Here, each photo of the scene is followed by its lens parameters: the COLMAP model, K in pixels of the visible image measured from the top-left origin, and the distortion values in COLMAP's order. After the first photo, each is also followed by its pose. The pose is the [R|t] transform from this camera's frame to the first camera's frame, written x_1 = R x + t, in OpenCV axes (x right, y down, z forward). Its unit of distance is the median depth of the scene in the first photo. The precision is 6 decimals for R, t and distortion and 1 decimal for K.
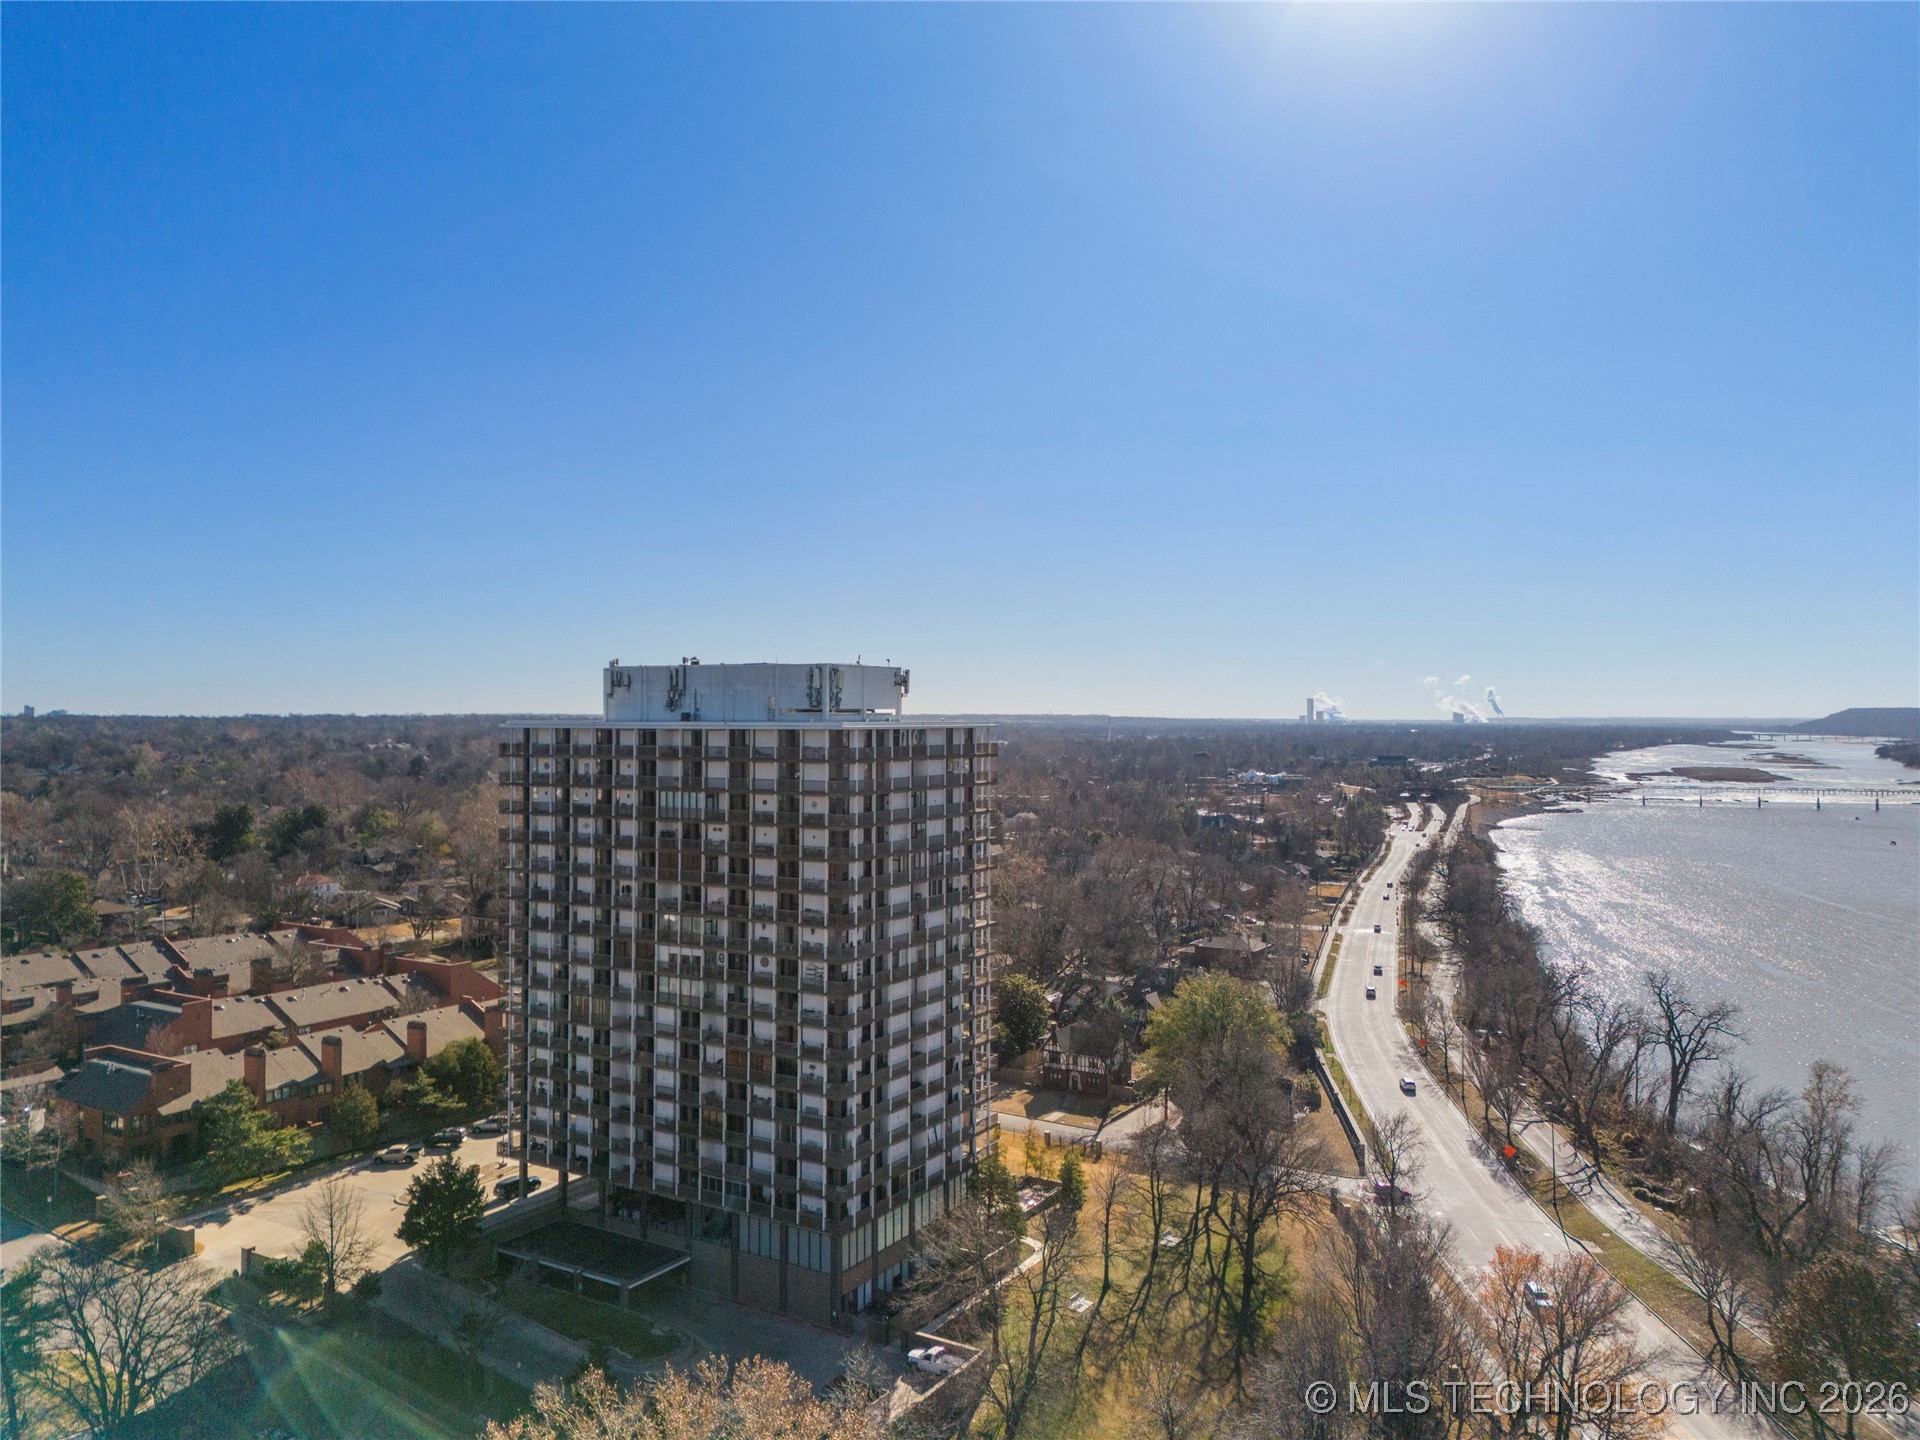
lens RADIAL K [[1427.1, 0, 960.0], [0, 1427.1, 720.0], [0, 0, 1]] dist [0.070957, 0.000082]
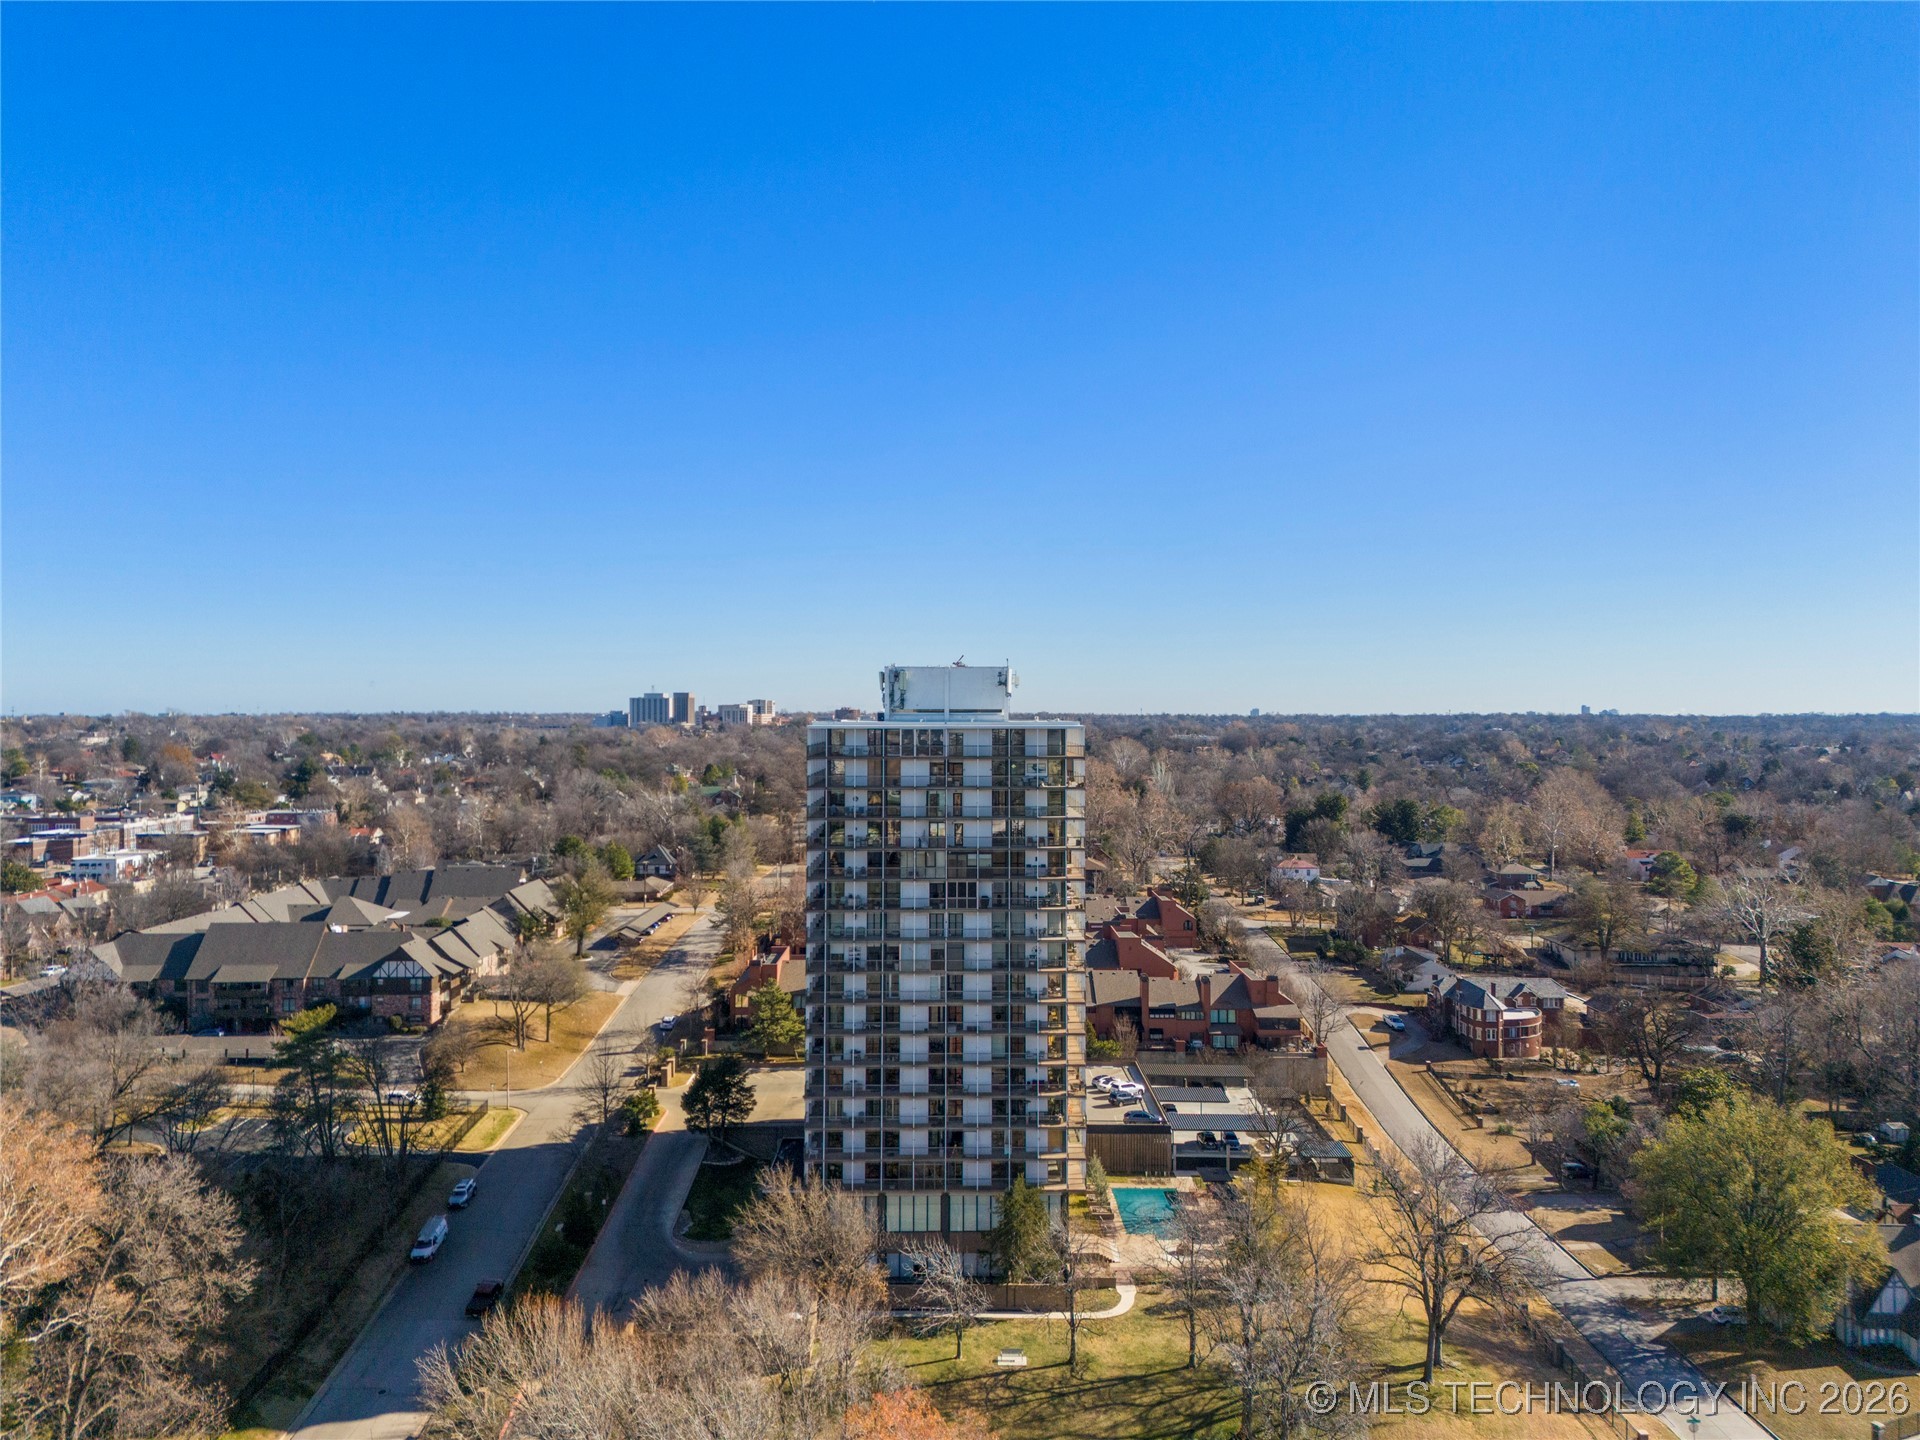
lens RADIAL K [[1427.1, 0, 960.0], [0, 1427.1, 720.0], [0, 0, 1]] dist [0.070957, 0.000082]
pose [[0.531262, 0.006550, -0.847182, 0.792873], [-0.006874, 0.999971, 0.003421, -0.003361], [0.847180, 0.004006, 0.531292, 0.455455]]
